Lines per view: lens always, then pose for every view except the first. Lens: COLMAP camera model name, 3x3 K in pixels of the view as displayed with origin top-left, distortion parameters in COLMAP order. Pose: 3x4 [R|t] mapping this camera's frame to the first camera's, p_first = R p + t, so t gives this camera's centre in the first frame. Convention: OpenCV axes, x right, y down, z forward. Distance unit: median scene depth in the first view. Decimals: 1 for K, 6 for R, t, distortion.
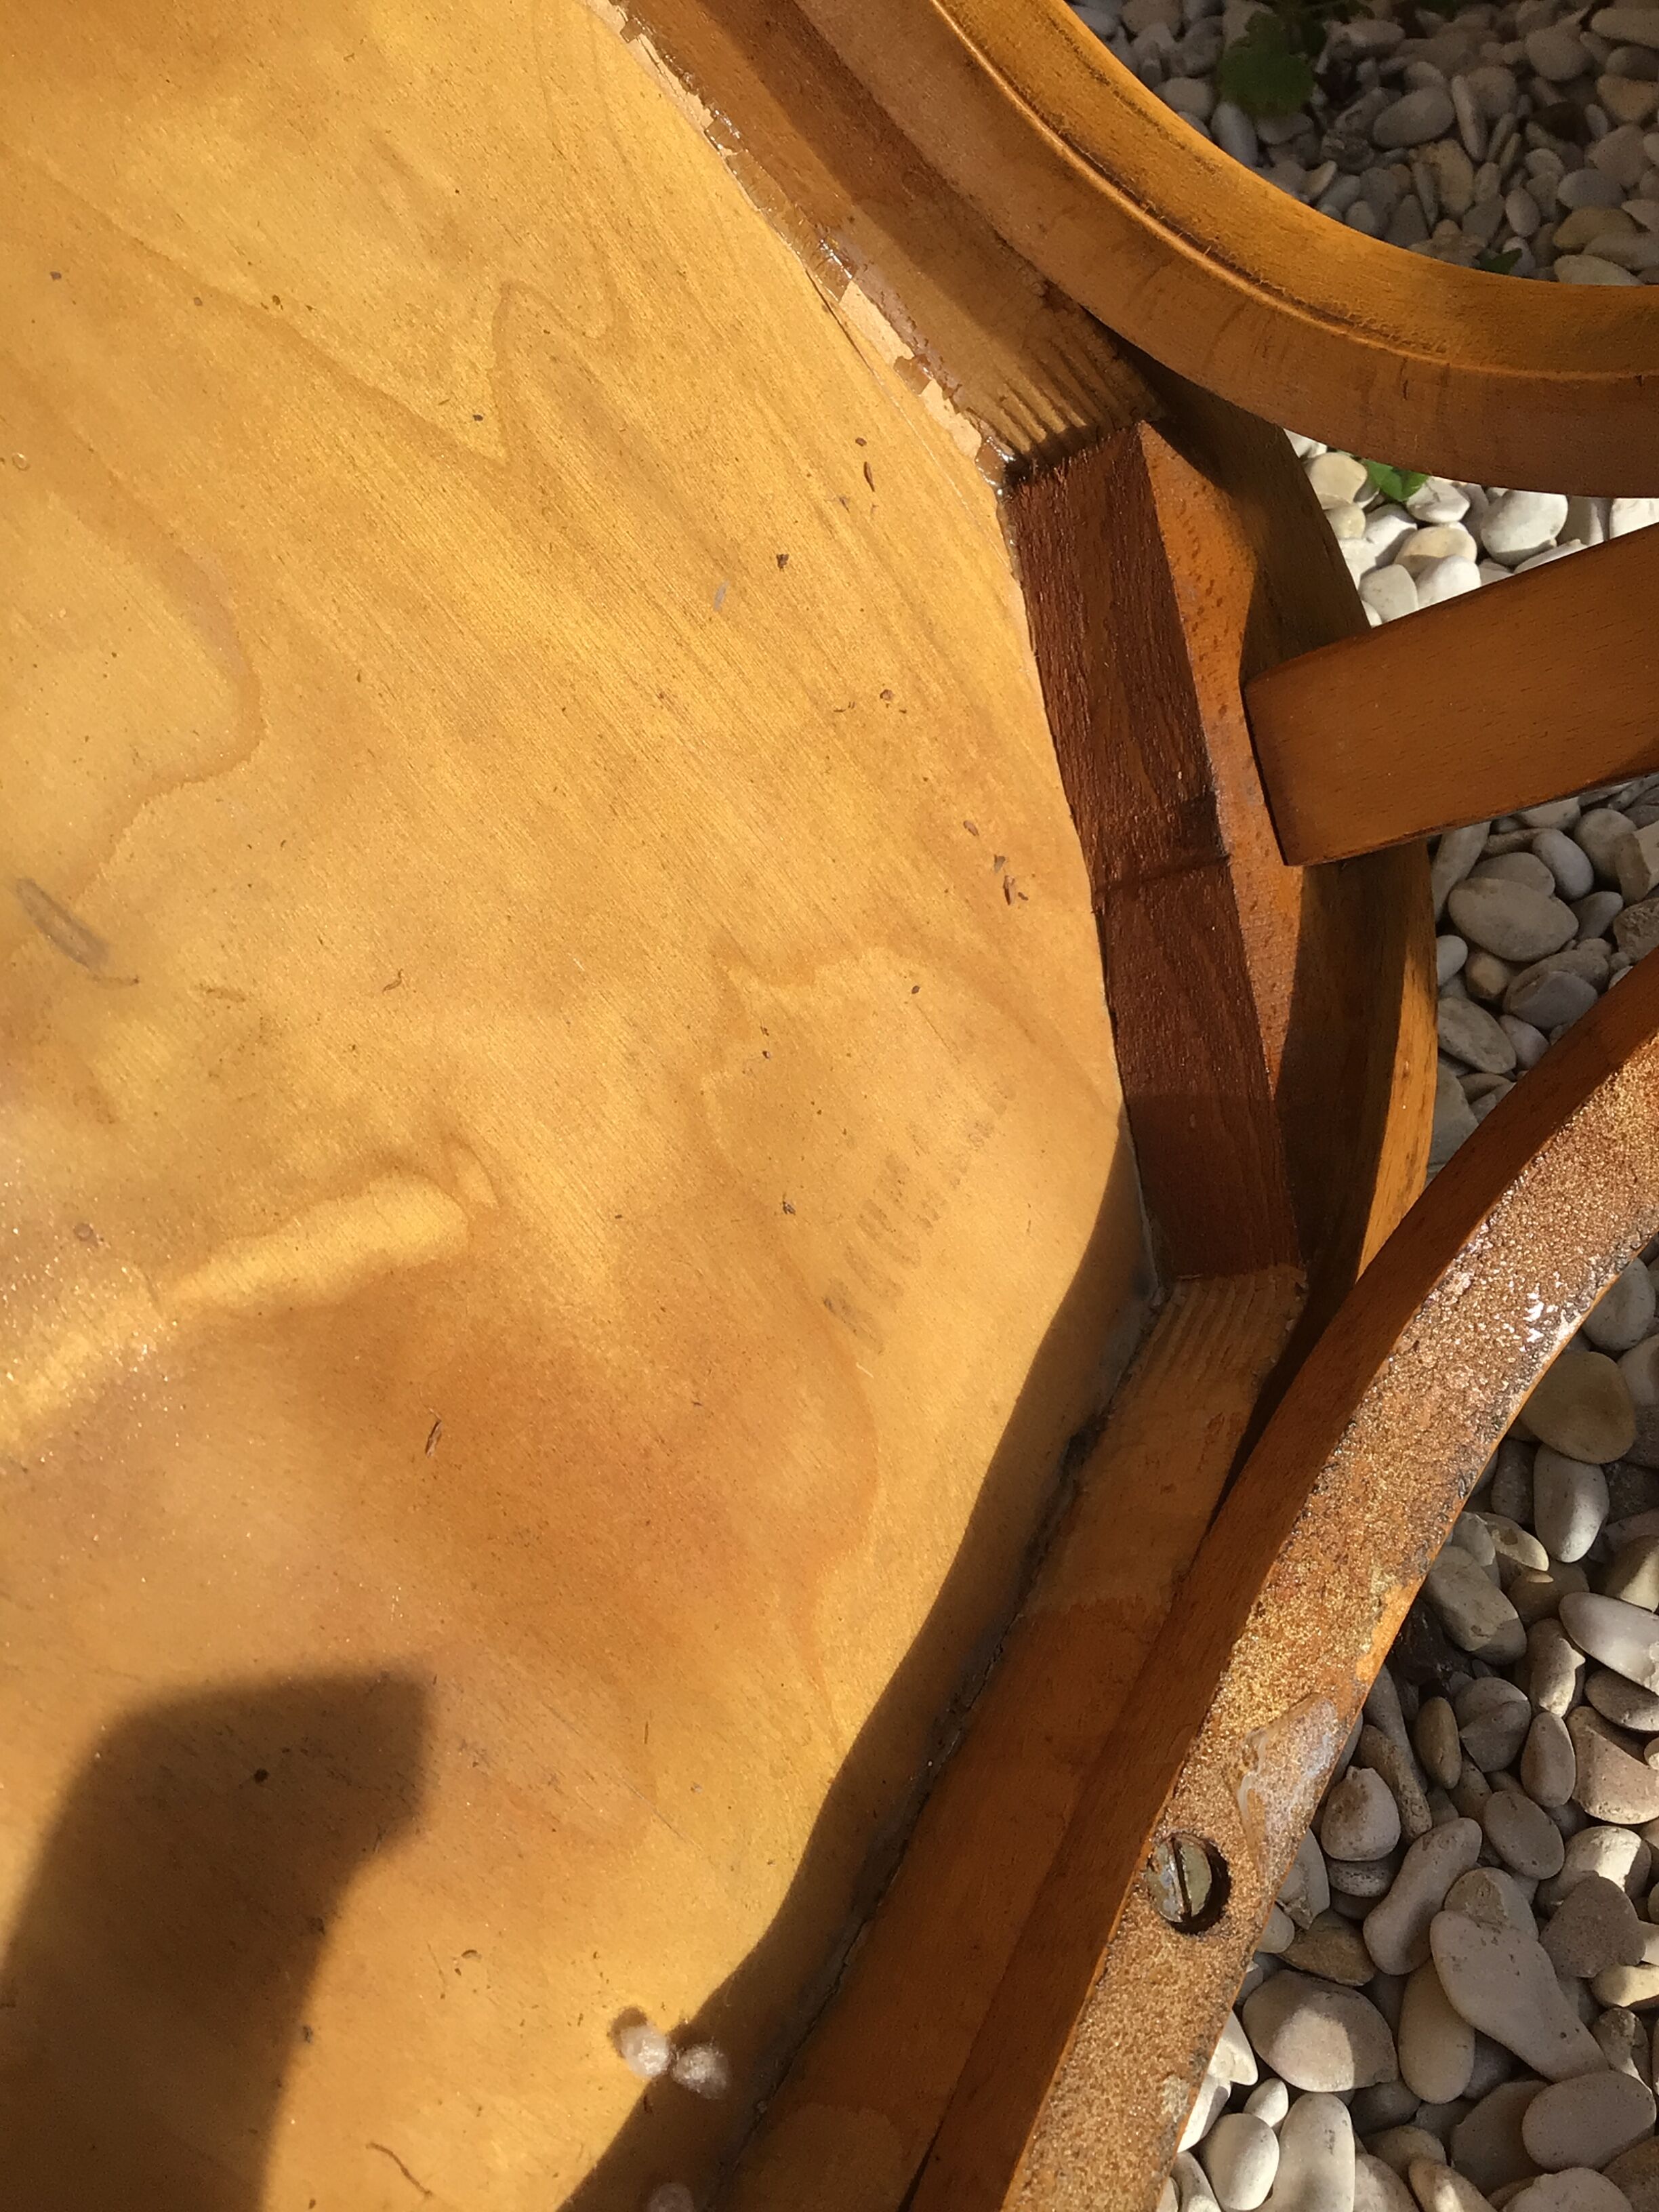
lens RADIAL K [[2153.8, 0, 860.6], [0, 2153.8, 1177.6], [0, 0, 1]] dist [0.113957, -0.258793]
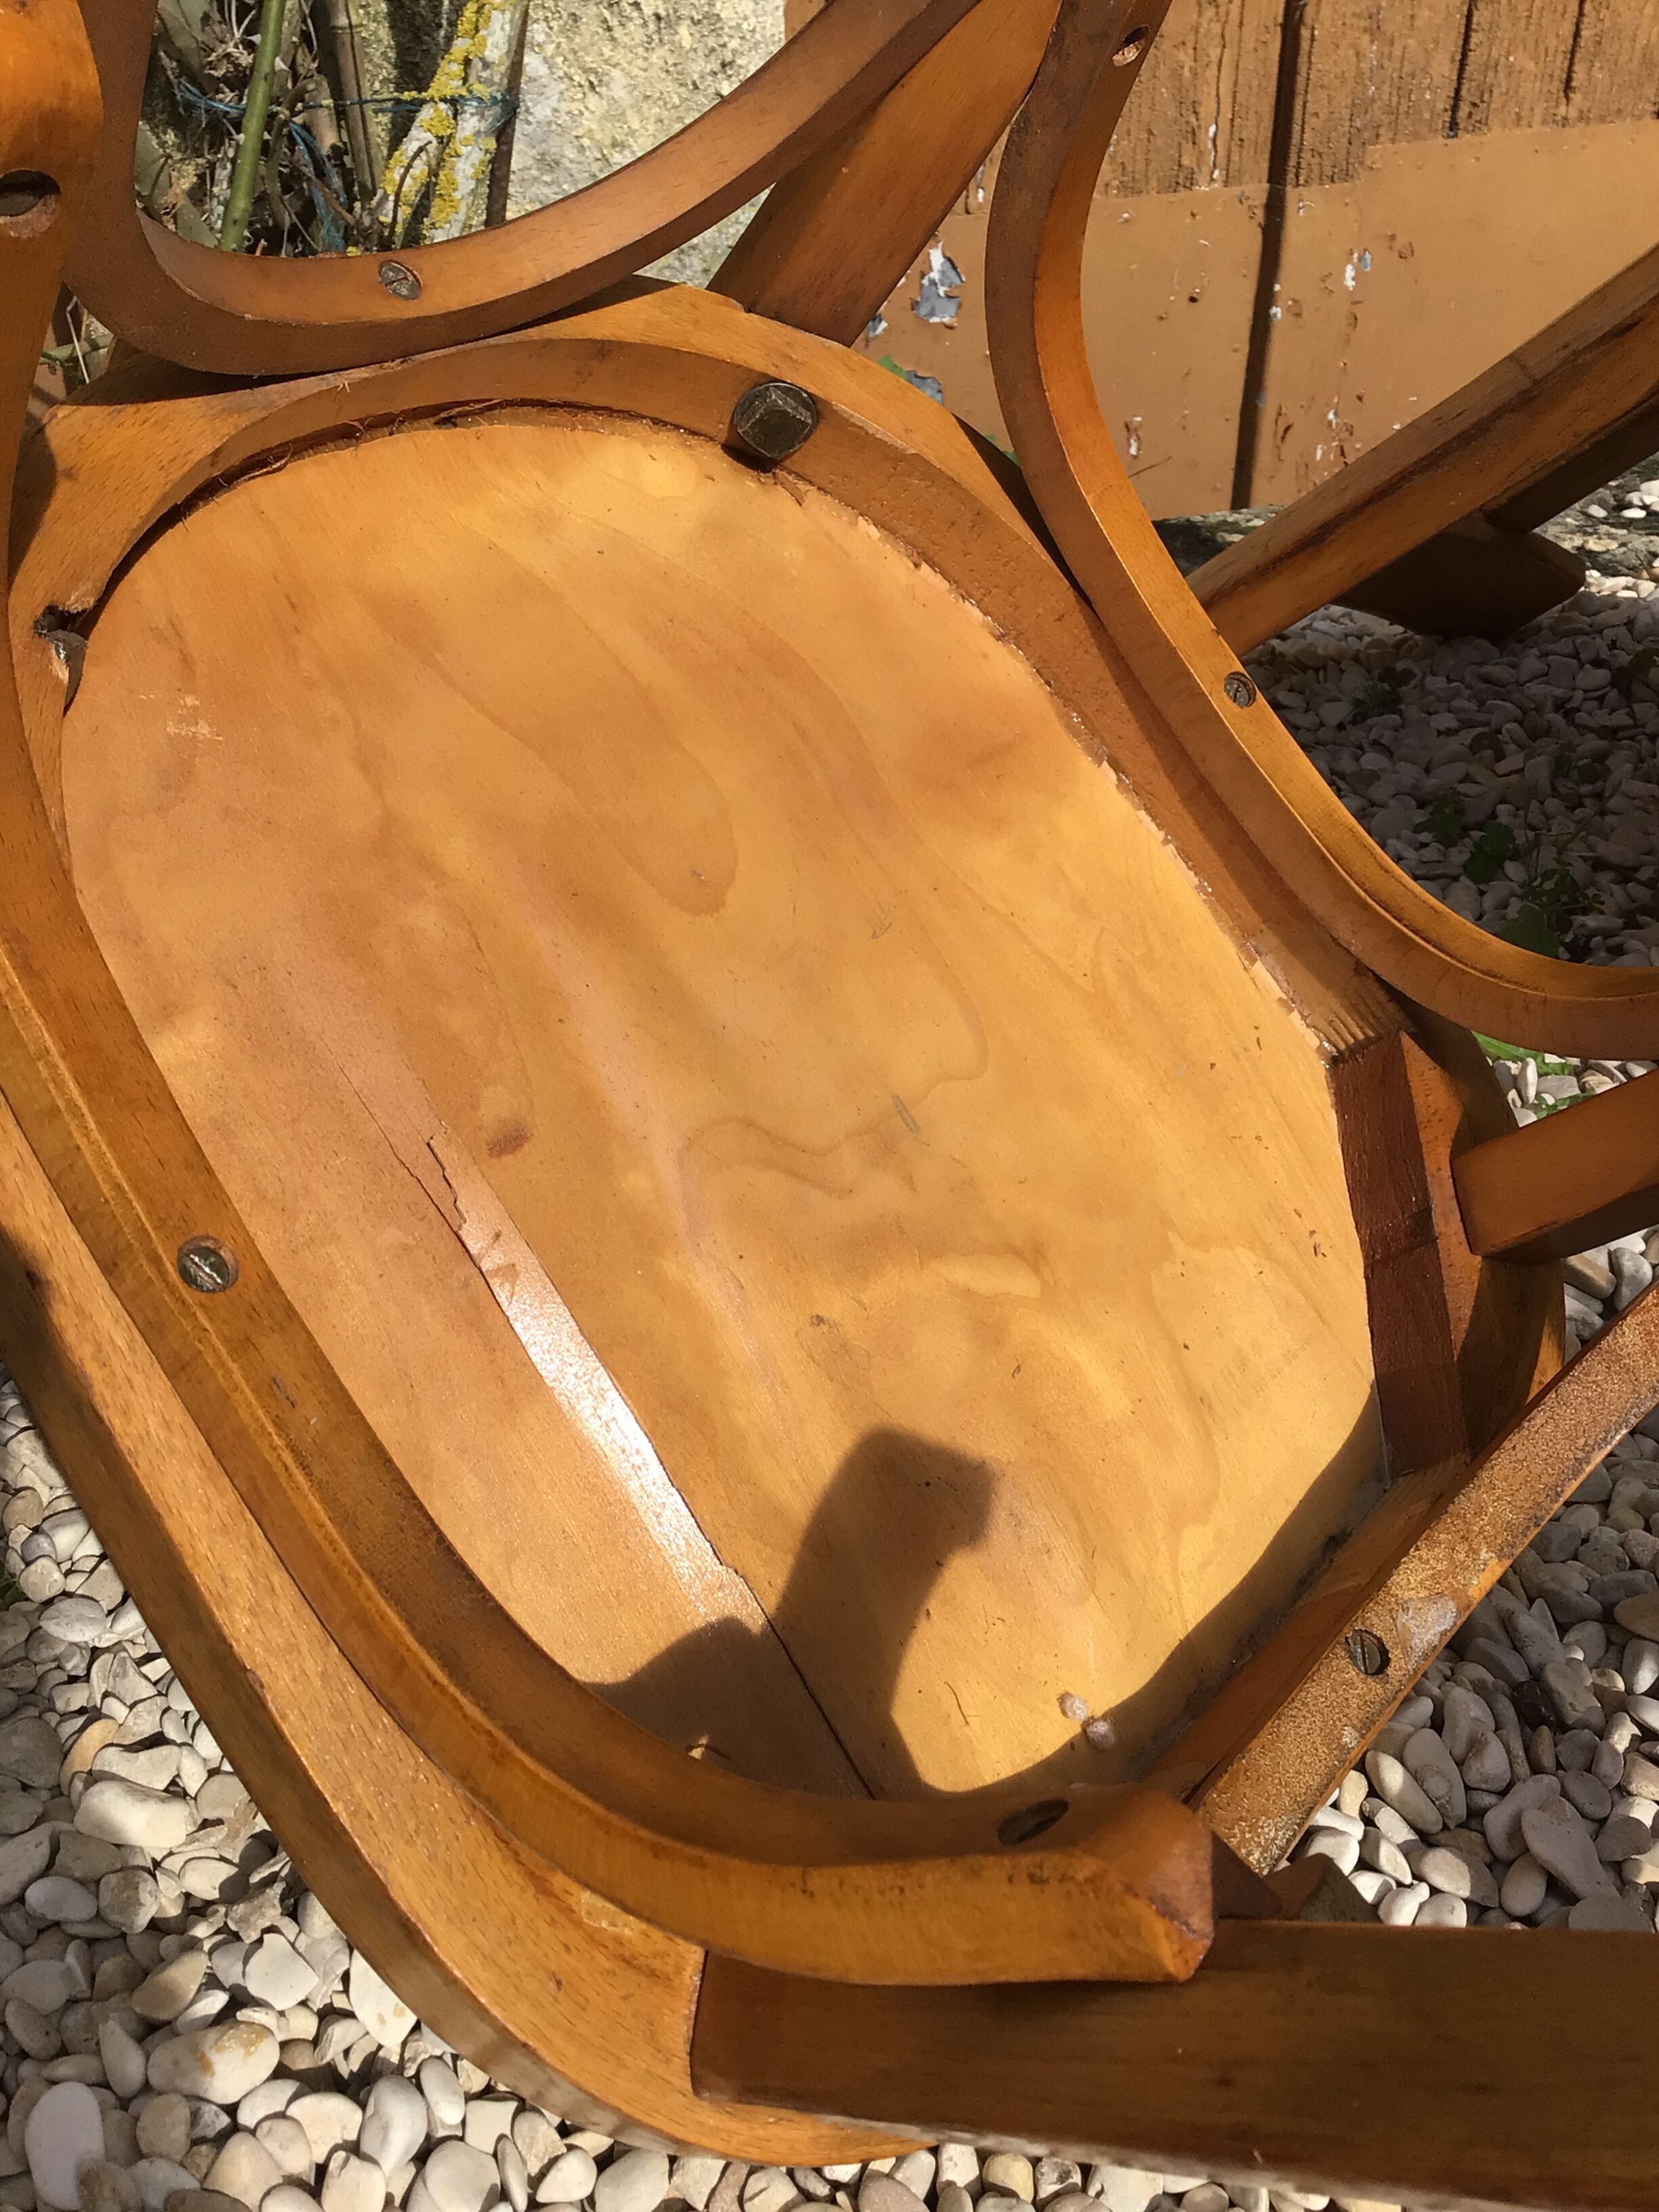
lens RADIAL K [[2053.2, 0, 822.0], [0, 2053.2, 1101.4], [0, 0, 1]] dist [0.074223, -0.167095]
pose [[0.973388, 0.092150, -0.209819, 0.015105], [-0.170423, 0.903192, -0.393954, 0.551101], [0.153204, 0.419228, 0.894861, -0.749668]]
